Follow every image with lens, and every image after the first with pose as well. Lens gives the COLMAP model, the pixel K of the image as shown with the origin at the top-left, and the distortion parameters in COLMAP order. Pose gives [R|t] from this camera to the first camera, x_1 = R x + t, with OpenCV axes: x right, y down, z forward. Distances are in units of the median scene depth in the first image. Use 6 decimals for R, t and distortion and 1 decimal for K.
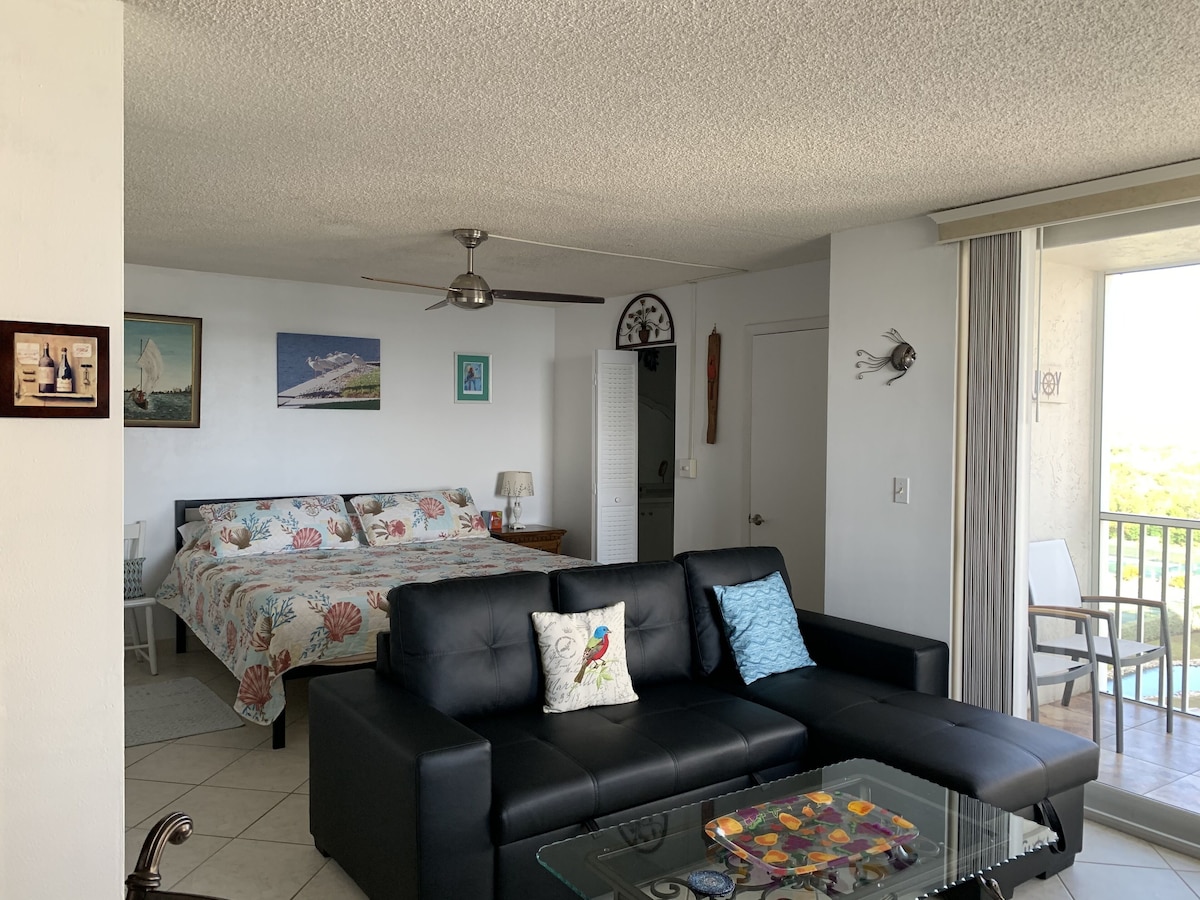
lens RADIAL K [[906.1, 0, 591.5], [0, 906.1, 442.3], [0, 0, 1]] dist [0.005595, 0.000118]
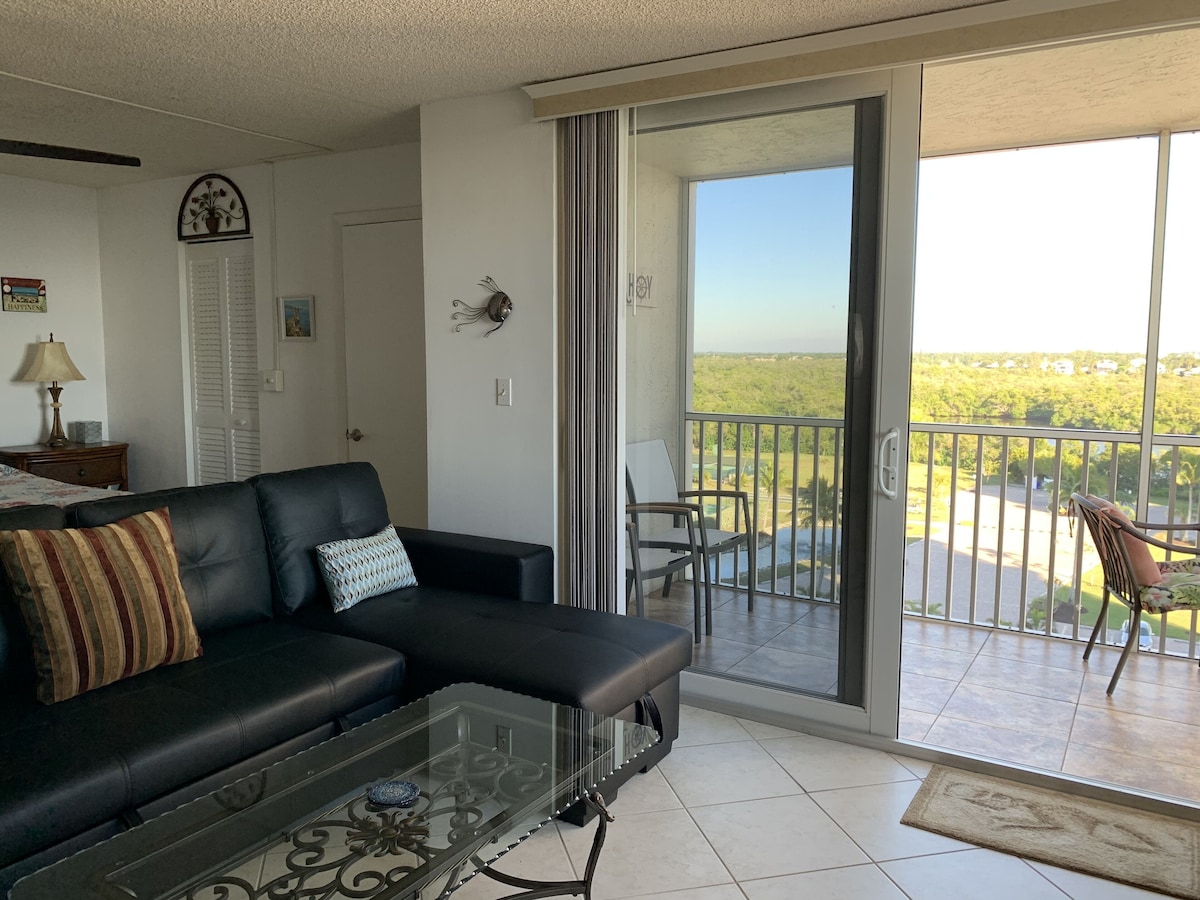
lens RADIAL K [[906.1, 0, 591.5], [0, 906.1, 442.3], [0, 0, 1]] dist [0.005595, 0.000118]
pose [[0.915216, -0.048885, 0.399988, 0.049468], [0.016404, 0.996311, 0.084232, 0.028597], [-0.402630, -0.070528, 0.912642, 0.108217]]
